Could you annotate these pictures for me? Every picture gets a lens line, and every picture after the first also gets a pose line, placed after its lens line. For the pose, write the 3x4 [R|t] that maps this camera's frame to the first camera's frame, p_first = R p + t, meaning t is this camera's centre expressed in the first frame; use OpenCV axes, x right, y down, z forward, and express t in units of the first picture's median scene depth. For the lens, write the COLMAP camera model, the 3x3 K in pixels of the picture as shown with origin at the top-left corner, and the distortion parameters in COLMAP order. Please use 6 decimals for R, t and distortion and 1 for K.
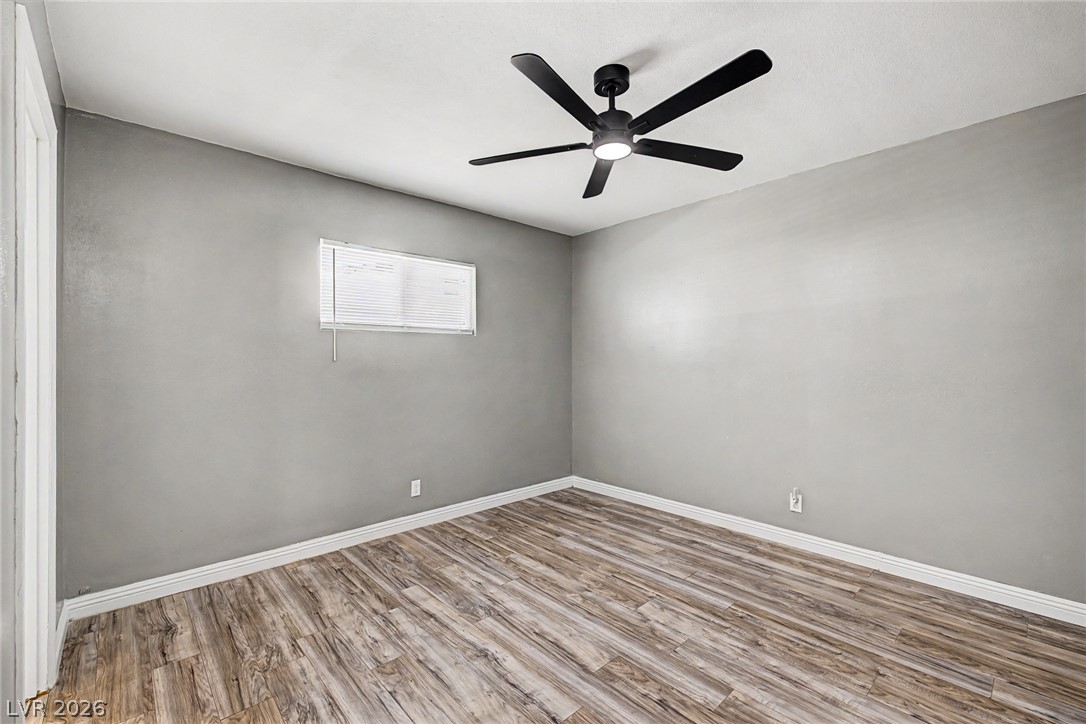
lens RADIAL K [[459.1, 0, 542.1], [0, 459.1, 359.5], [0, 0, 1]] dist [0.011382, -0.001255]
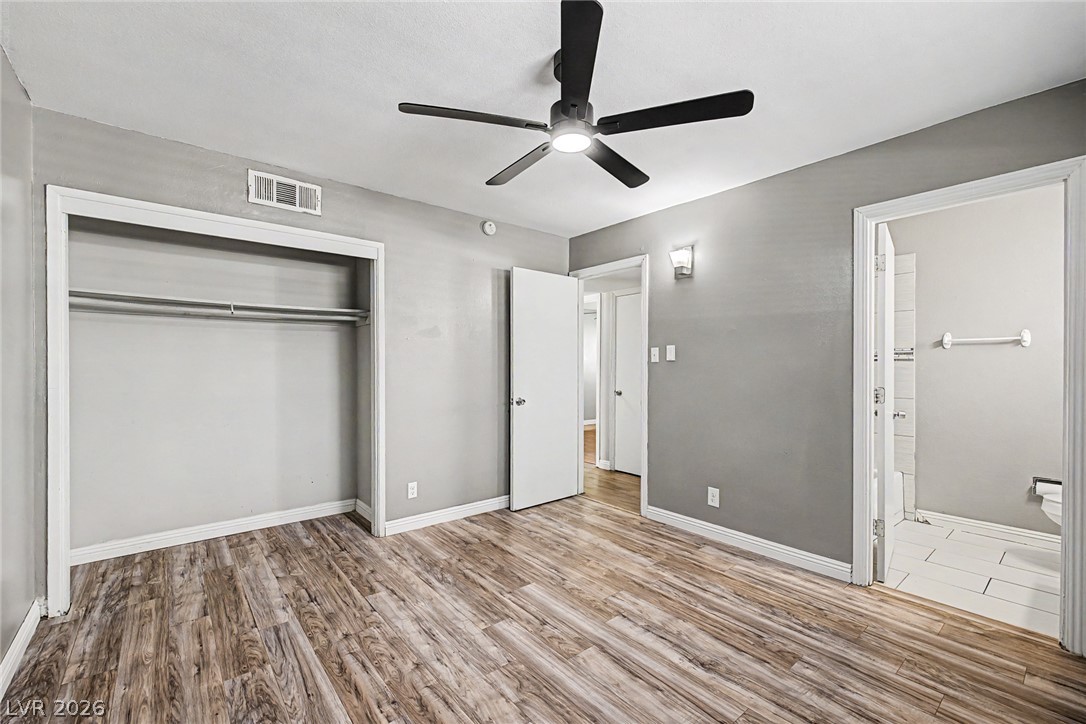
lens RADIAL K [[459.1, 0, 542.6], [0, 459.1, 365.5], [0, 0, 1]] dist [0.011382, -0.001255]
pose [[-0.998753, -0.001037, 0.049913, 0.145440], [-0.001497, 0.999957, -0.009162, 0.010048], [-0.049902, -0.009225, -0.998712, 1.701916]]
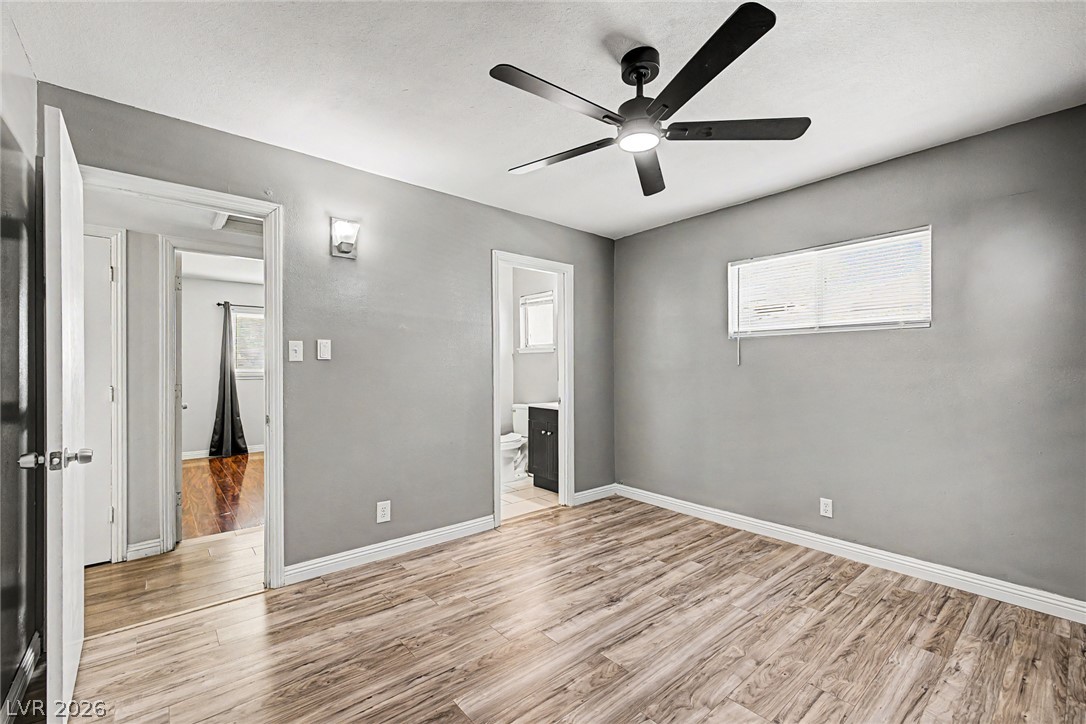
lens RADIAL K [[459.1, 0, 540.1], [0, 459.1, 366.8], [0, 0, 1]] dist [0.011382, -0.001255]
pose [[-0.041507, 0.001663, -0.999137, 0.960588], [0.009474, 0.999954, 0.001271, 0.001971], [0.999093, -0.009413, -0.041521, 0.729240]]
